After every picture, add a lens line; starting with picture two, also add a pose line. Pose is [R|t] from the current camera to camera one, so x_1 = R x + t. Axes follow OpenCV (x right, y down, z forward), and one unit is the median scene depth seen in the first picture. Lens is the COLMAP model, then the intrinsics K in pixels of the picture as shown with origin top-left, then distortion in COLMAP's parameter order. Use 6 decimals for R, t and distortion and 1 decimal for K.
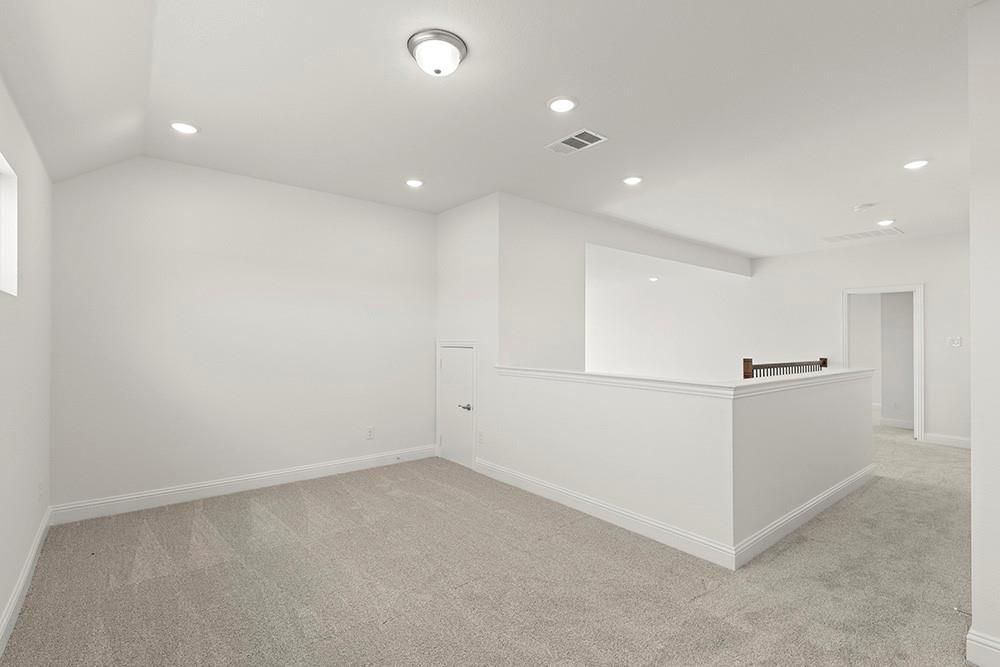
lens RADIAL K [[472.3, 0, 501.1], [0, 472.3, 339.7], [0, 0, 1]] dist [-0.004041, -0.000100]
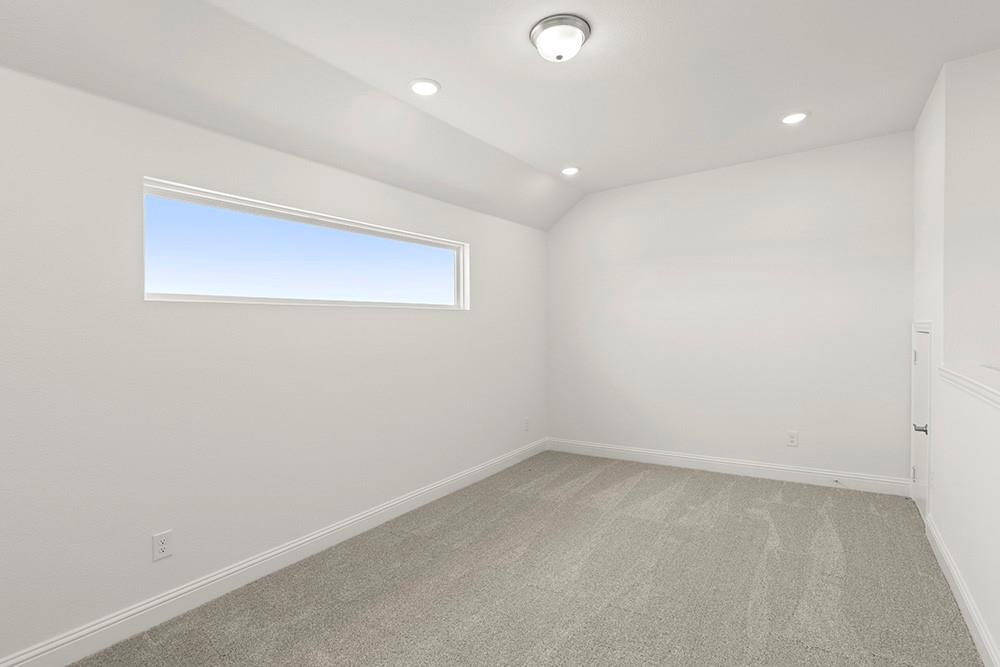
lens RADIAL K [[472.3, 0, 501.1], [0, 472.3, 331.6], [0, 0, 1]] dist [-0.004041, -0.000100]
pose [[0.279611, -0.014535, -0.960003, 0.466546], [0.026862, 0.999612, -0.007311, 0.005747], [0.959737, -0.023743, 0.279893, 0.373120]]
